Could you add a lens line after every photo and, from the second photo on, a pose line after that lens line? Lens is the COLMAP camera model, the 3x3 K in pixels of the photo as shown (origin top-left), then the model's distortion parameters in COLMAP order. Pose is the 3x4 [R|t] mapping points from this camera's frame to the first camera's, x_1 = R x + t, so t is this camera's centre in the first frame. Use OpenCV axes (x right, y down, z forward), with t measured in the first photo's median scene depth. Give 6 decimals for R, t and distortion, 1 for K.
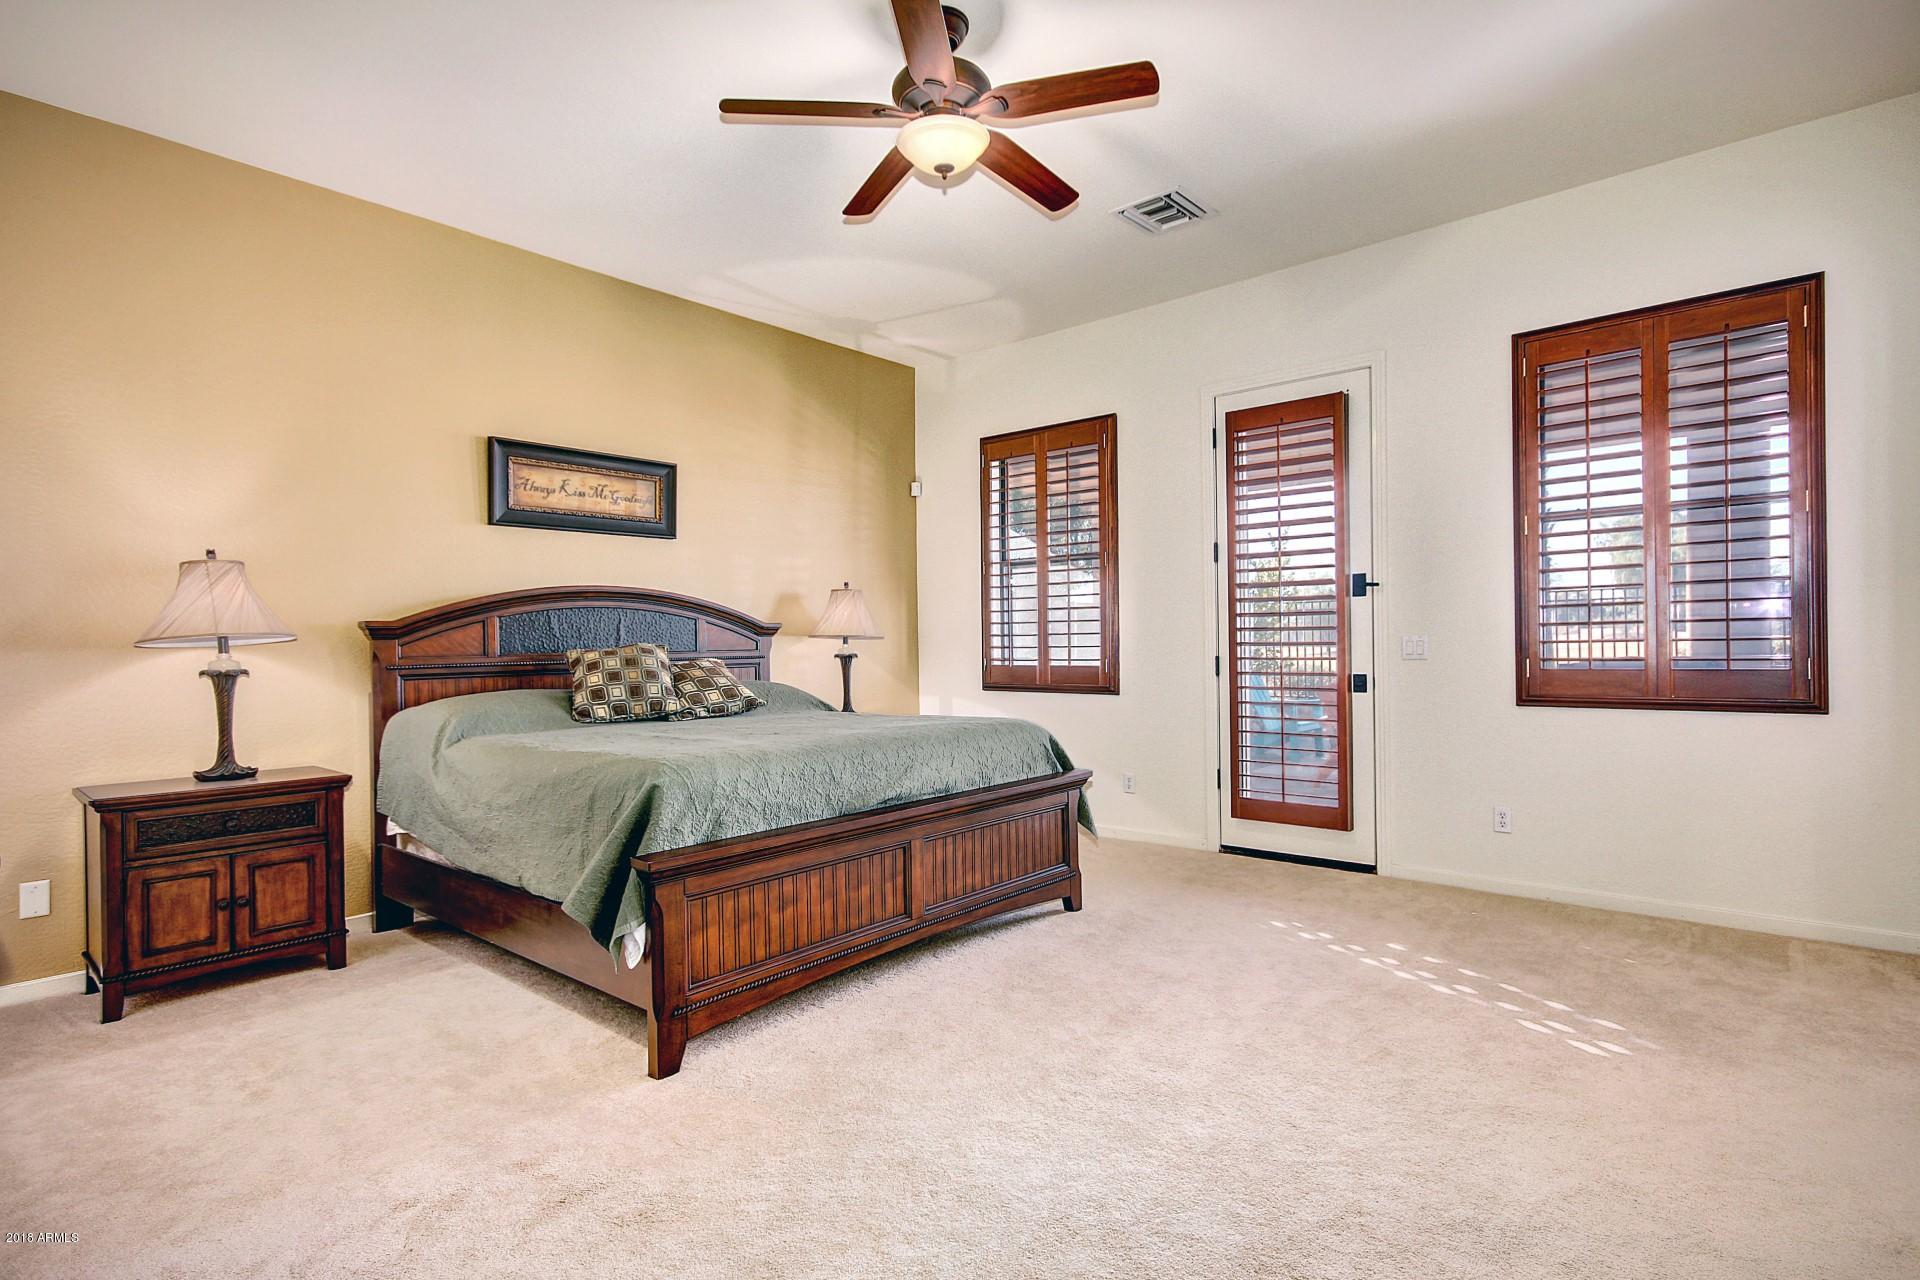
lens RADIAL K [[994.4, 0, 961.1], [0, 994.4, 636.7], [0, 0, 1]] dist [0.021625, -0.003268]
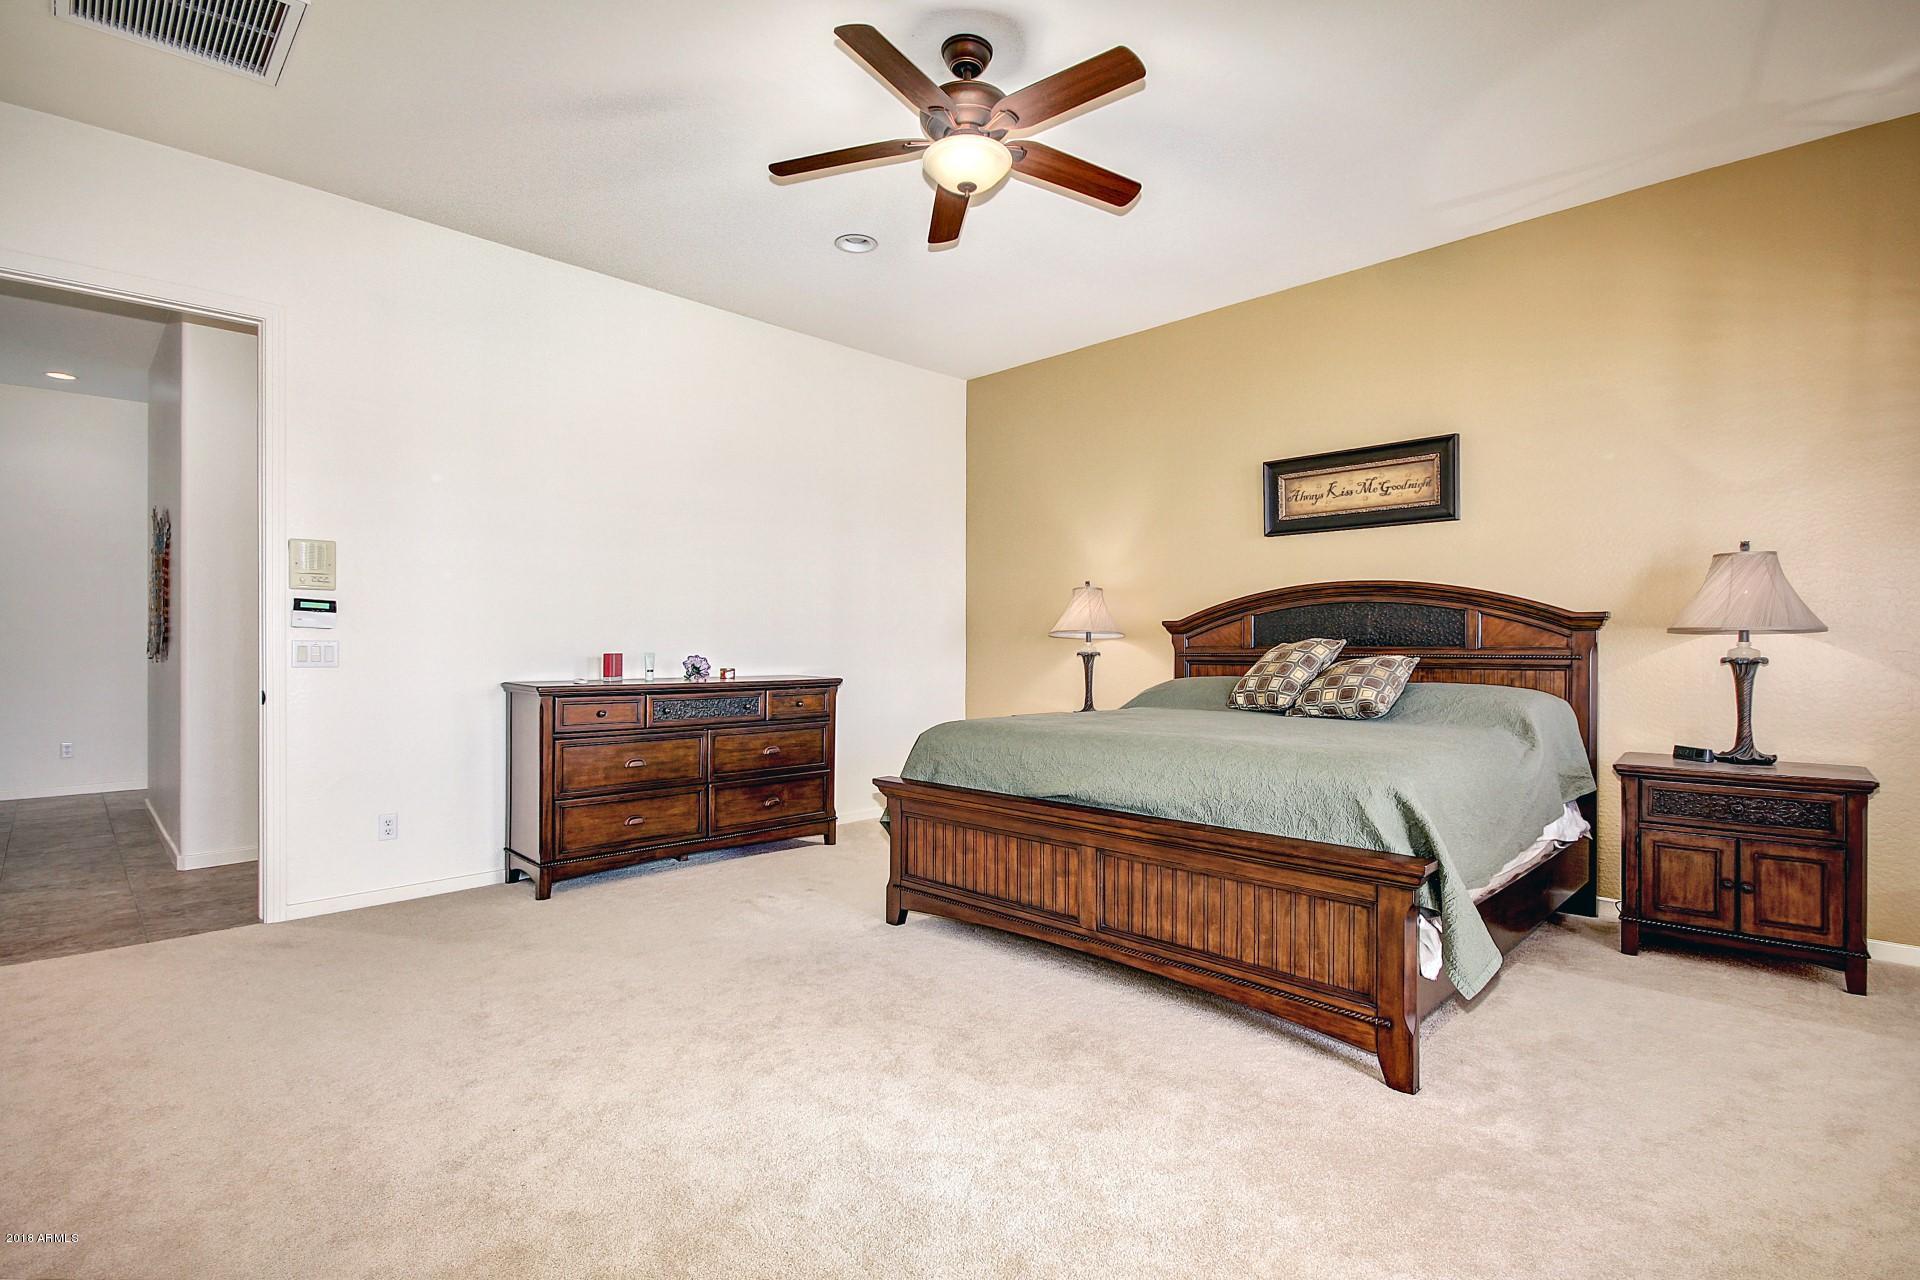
lens RADIAL K [[899.6, 0, 961.6], [0, 899.6, 647.3], [0, 0, 1]] dist [0.011311, -0.004221]
pose [[-0.071629, 0.020945, -0.997211, 0.627080], [0.007218, 0.999764, 0.020480, -0.005675], [0.997405, -0.005731, -0.071763, 0.715841]]
